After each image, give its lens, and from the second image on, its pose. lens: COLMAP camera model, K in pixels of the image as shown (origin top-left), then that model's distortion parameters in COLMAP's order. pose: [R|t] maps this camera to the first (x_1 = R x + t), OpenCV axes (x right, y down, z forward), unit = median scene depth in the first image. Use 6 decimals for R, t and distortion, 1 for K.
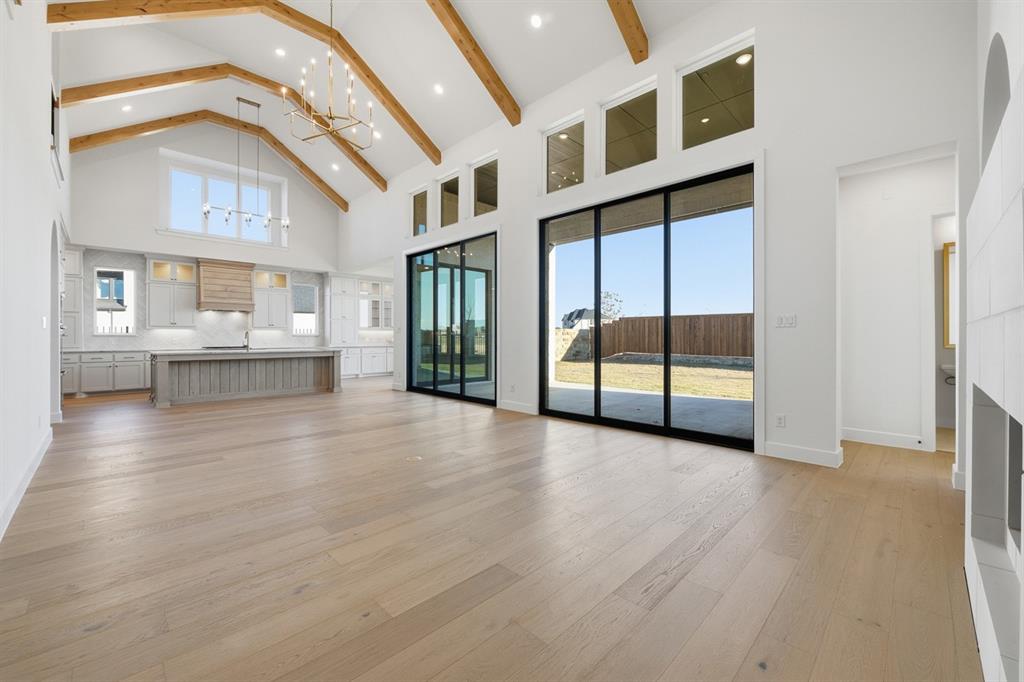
lens RADIAL K [[410.2, 0, 513.1], [0, 410.2, 338.3], [0, 0, 1]] dist [-0.006566, 0.000094]
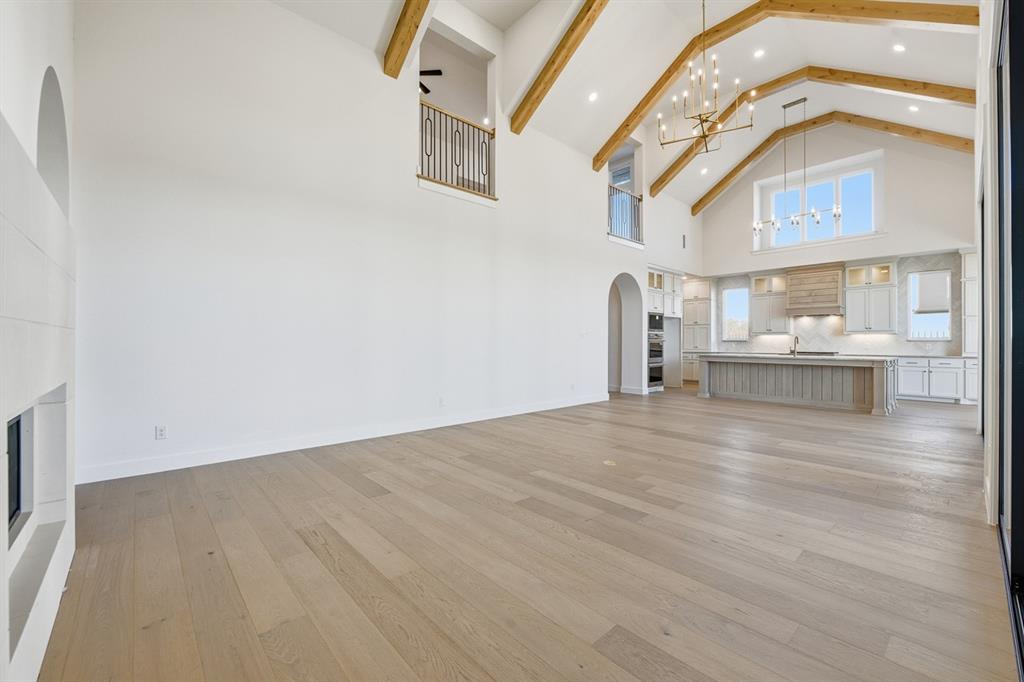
lens RADIAL K [[410.2, 0, 517.2], [0, 410.2, 340.4], [0, 0, 1]] dist [-0.006566, 0.000094]
pose [[-0.032601, -0.001852, -0.999467, 0.336288], [-0.005106, 0.999986, -0.001687, -0.001881], [0.999455, 0.005049, -0.032610, 0.349514]]
